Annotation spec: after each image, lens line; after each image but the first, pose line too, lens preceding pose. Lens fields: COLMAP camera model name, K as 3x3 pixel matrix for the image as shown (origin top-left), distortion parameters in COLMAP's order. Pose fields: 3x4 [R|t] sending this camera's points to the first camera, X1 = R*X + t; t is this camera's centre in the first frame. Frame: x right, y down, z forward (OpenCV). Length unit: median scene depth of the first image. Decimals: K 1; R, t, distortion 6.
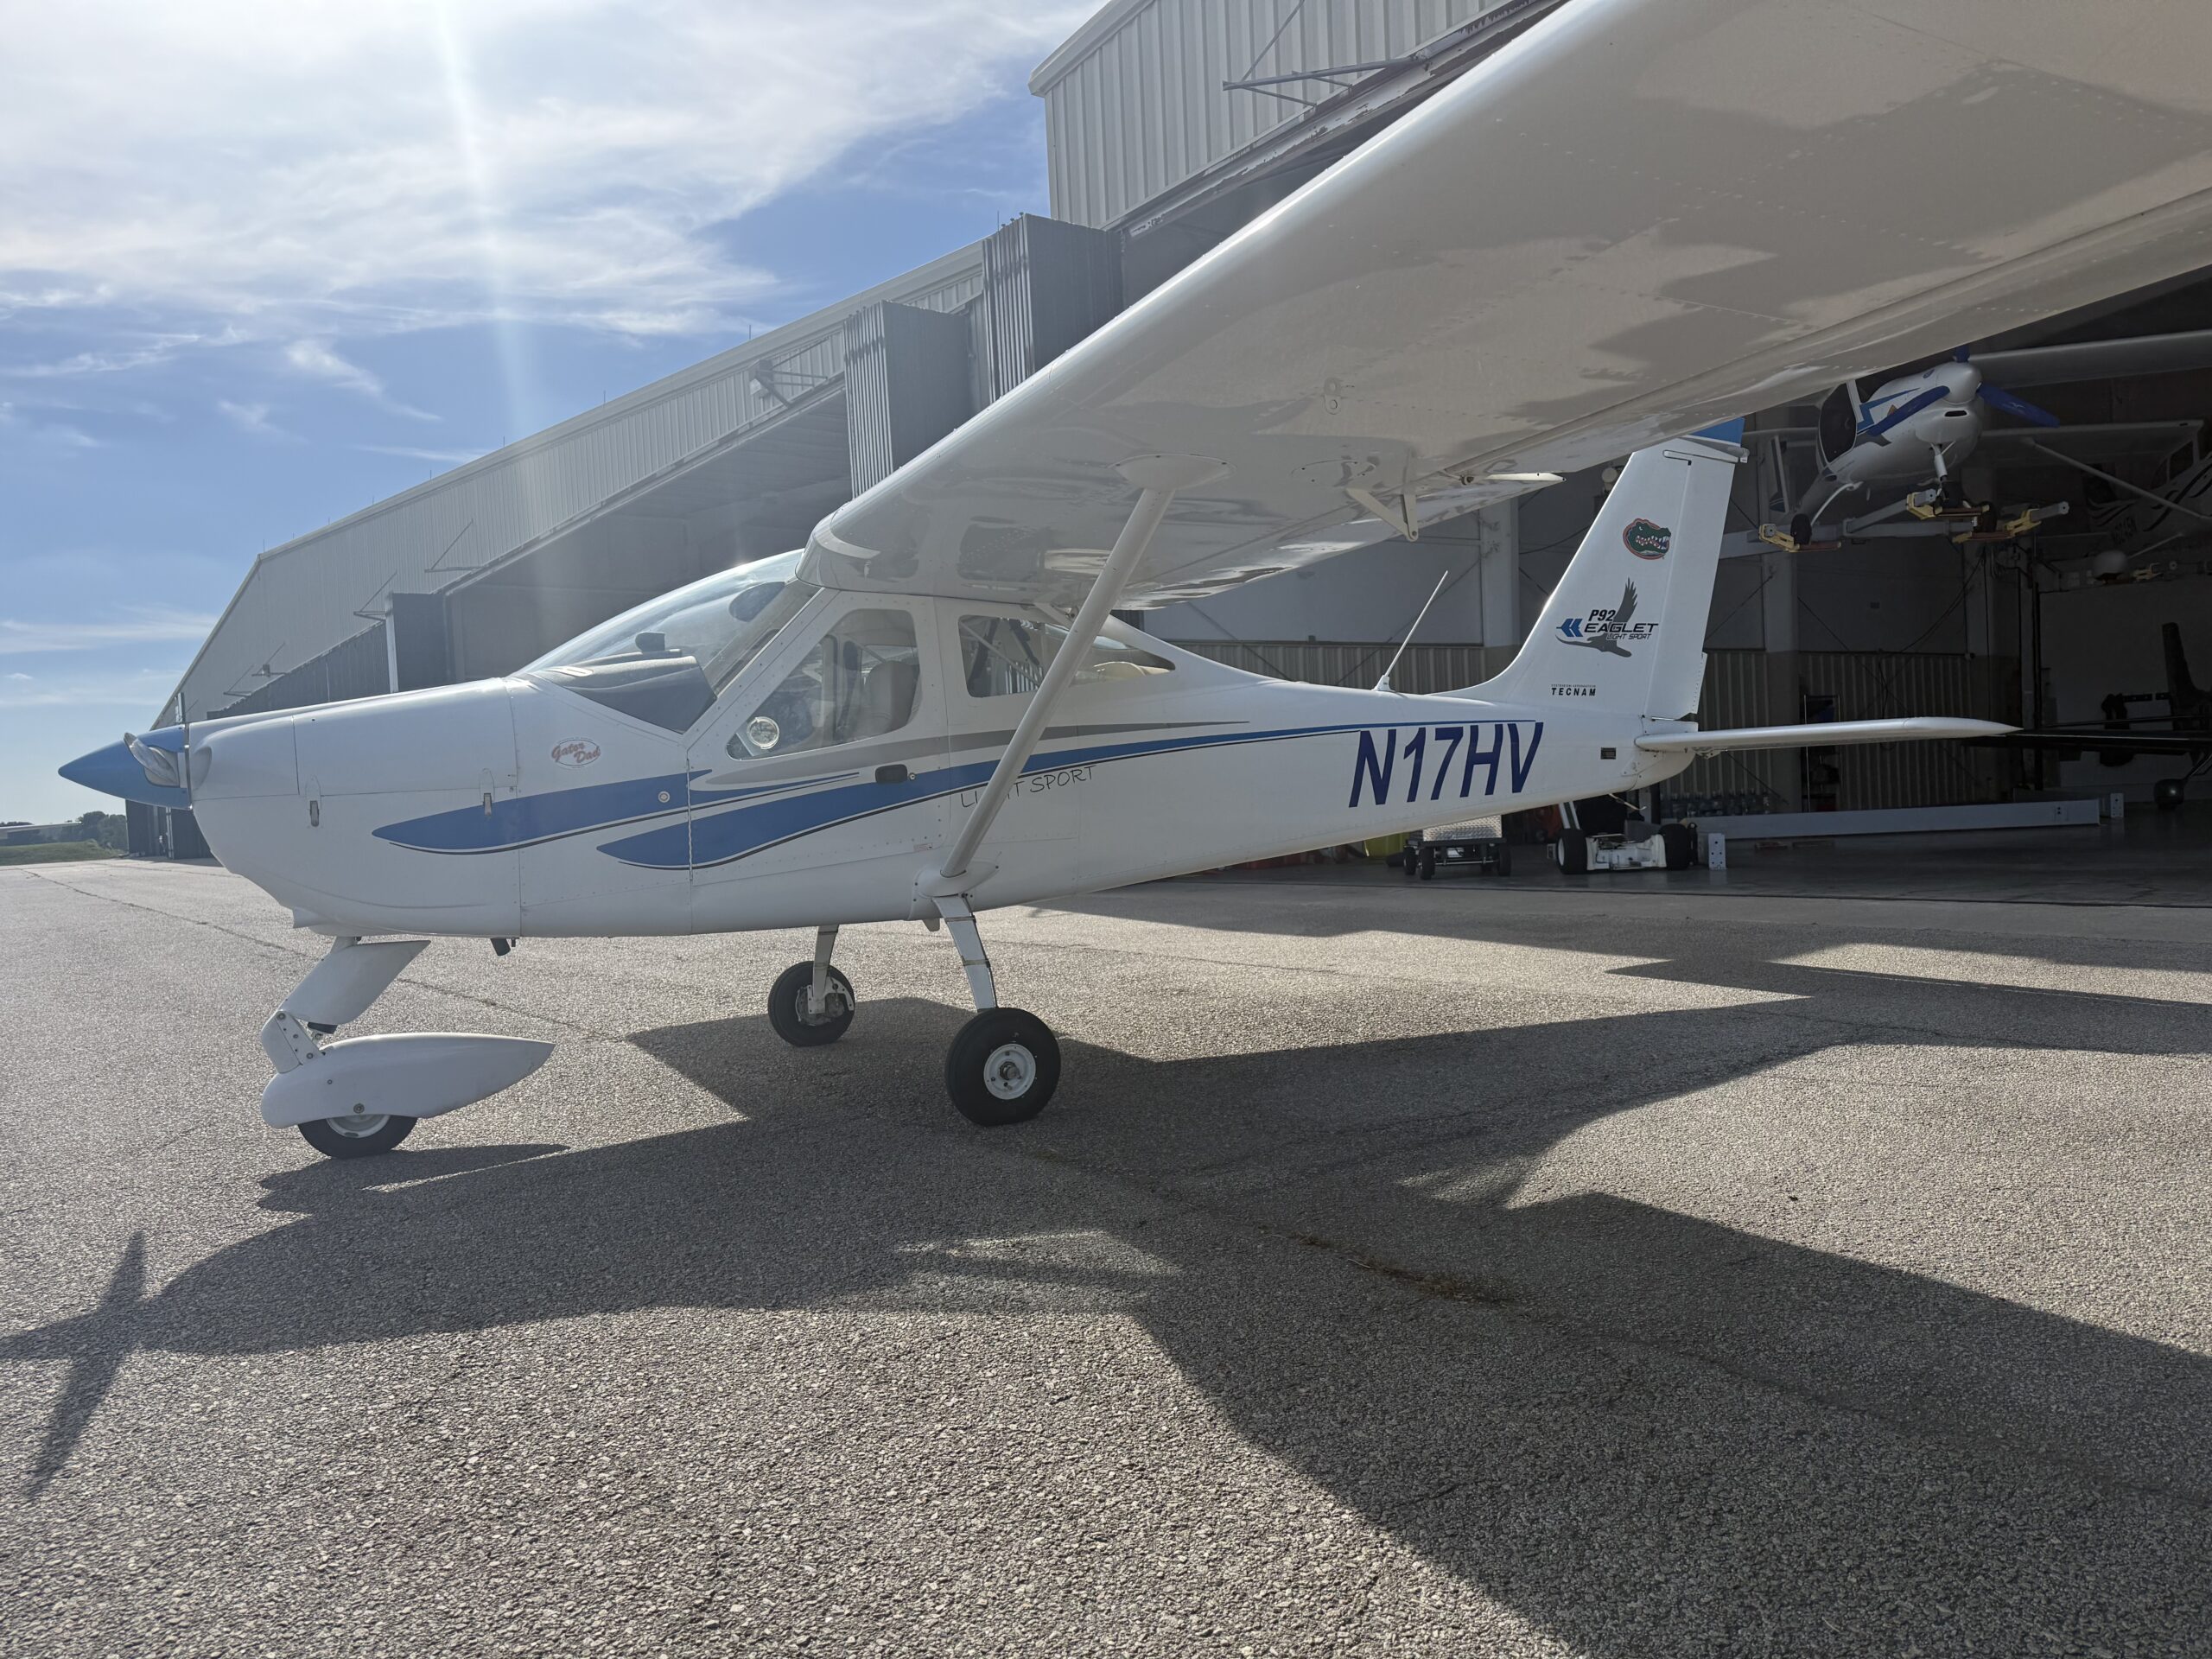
lens RADIAL K [[1540.8, 0, 1106.0], [0, 1540.8, 829.5], [0, 0, 1]] dist [0.137624, -0.220083]
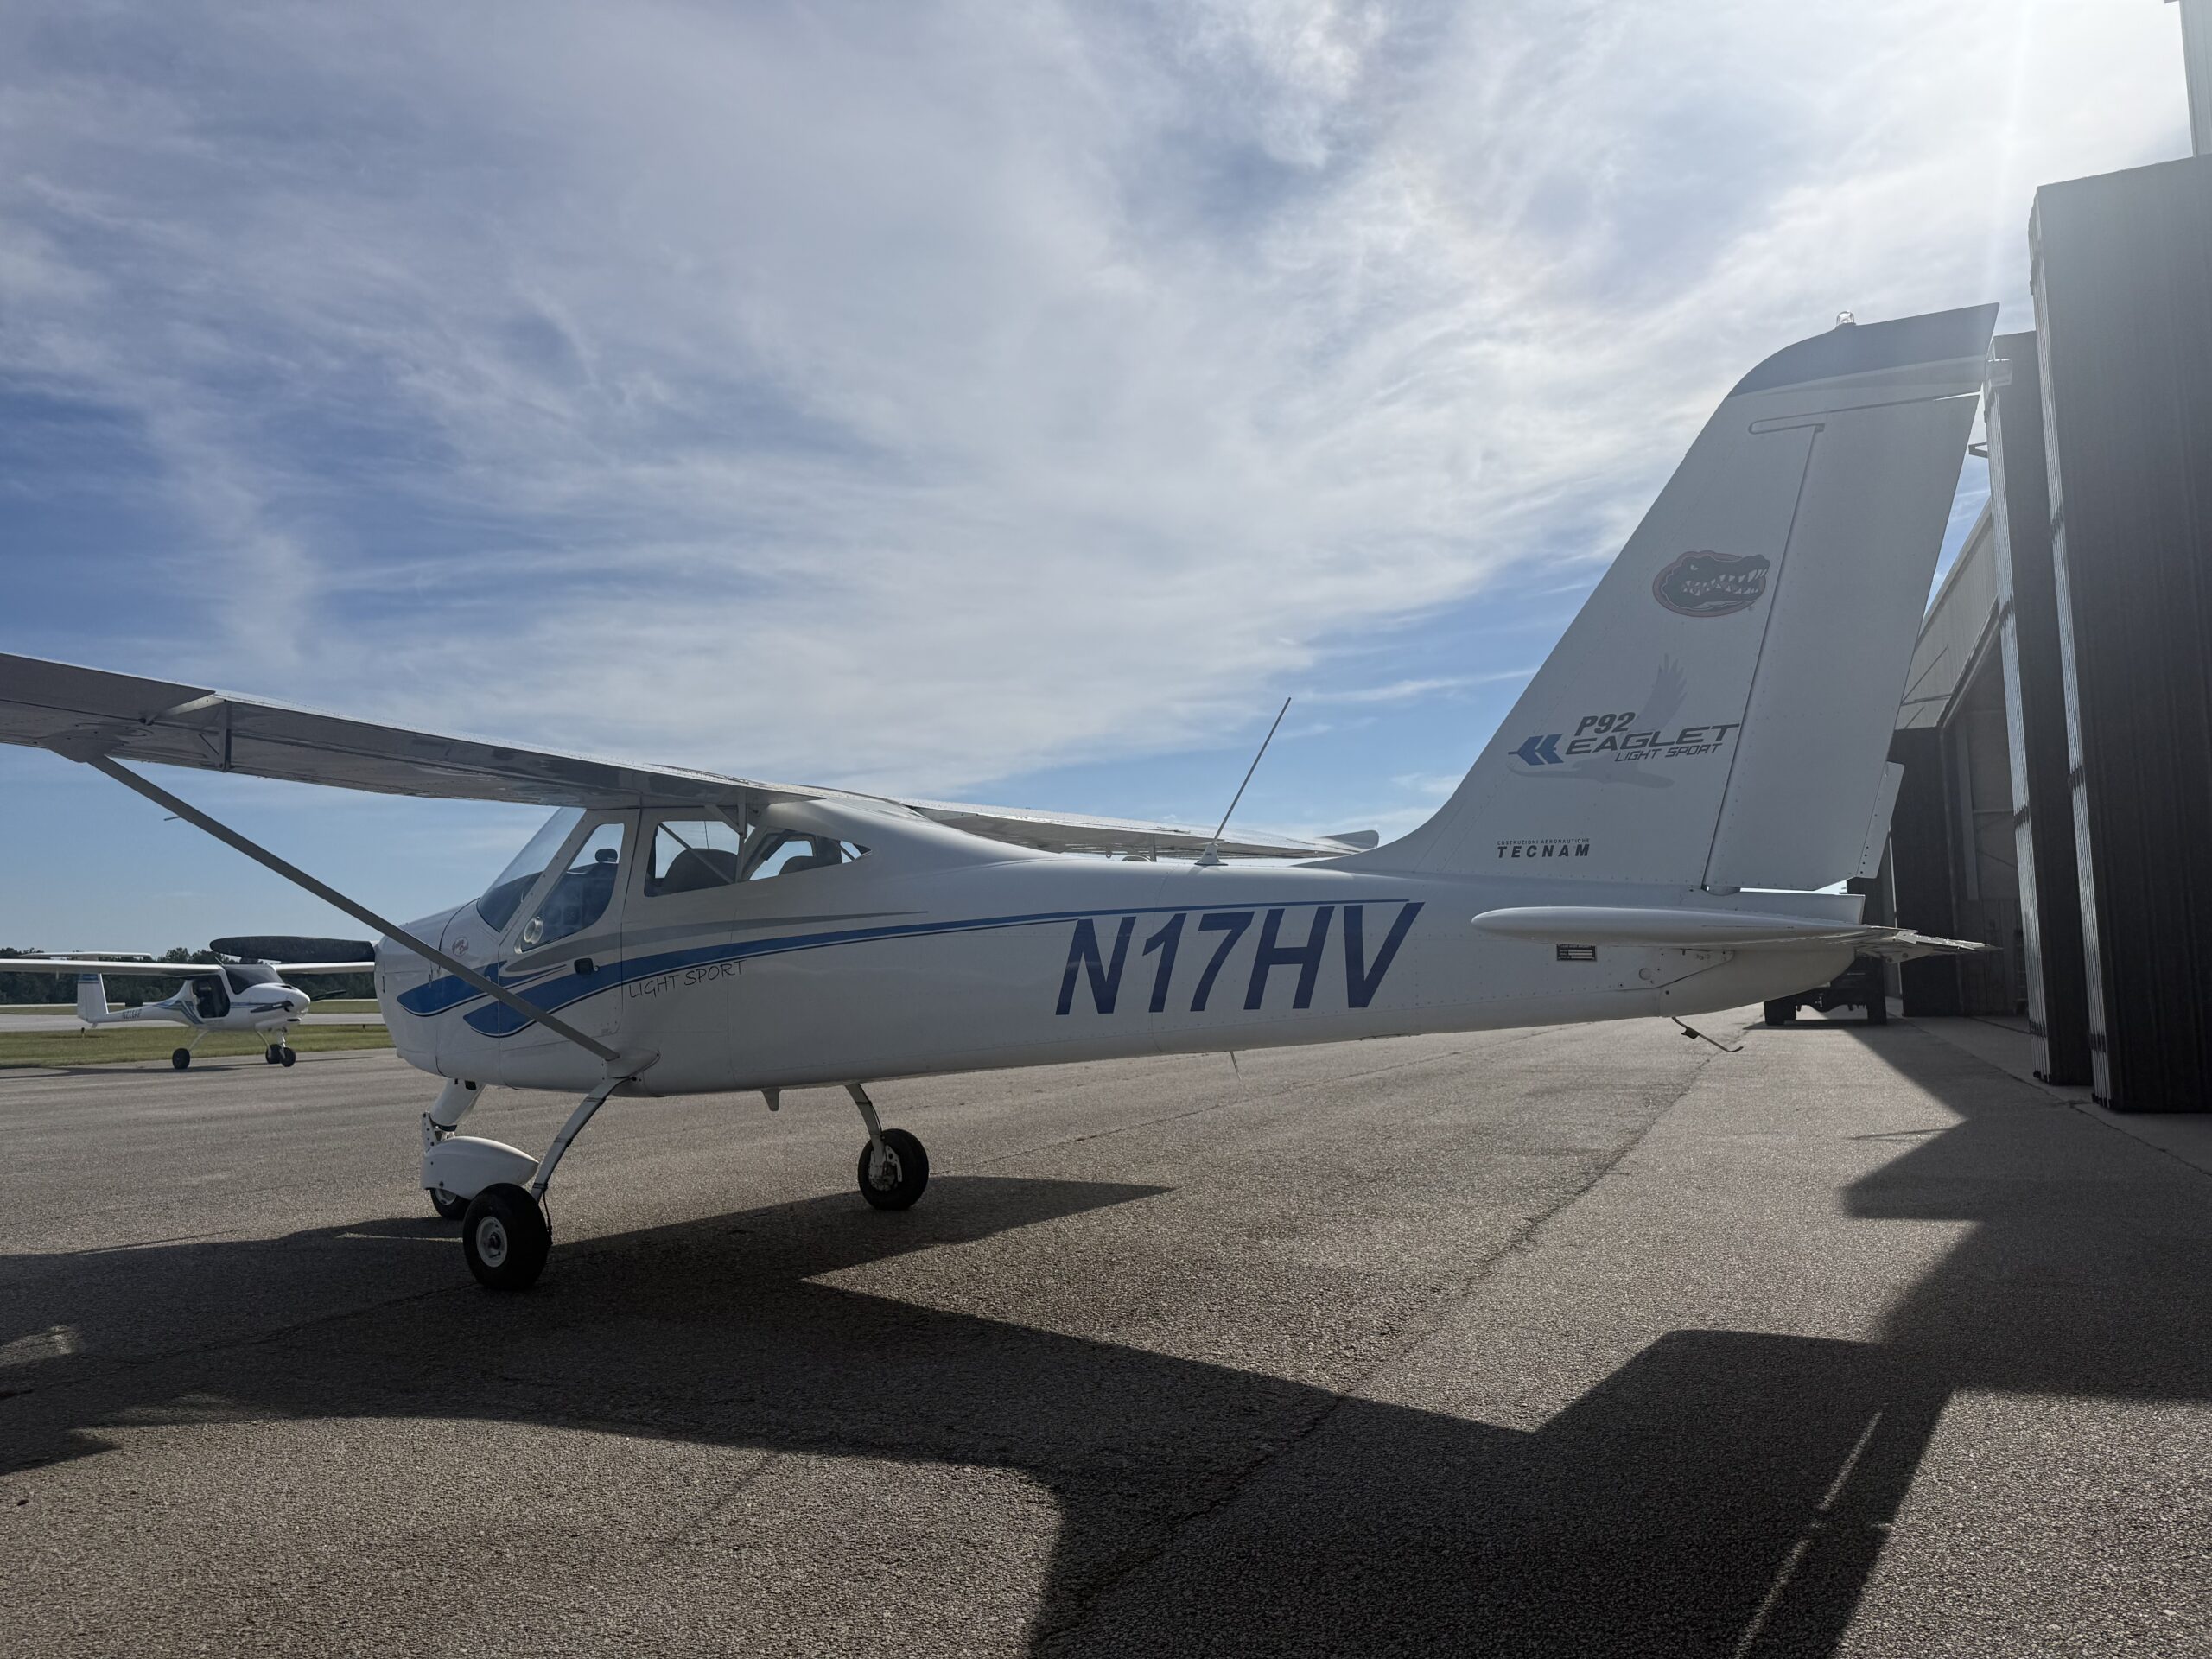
lens RADIAL K [[1540.8, 0, 1106.0], [0, 1540.8, 829.5], [0, 0, 1]] dist [0.137624, -0.220083]
pose [[0.494492, -0.045234, -0.868005, 0.828482], [-0.028776, 0.997245, -0.068362, -0.053586], [0.868706, 0.058782, 0.491828, 0.588158]]
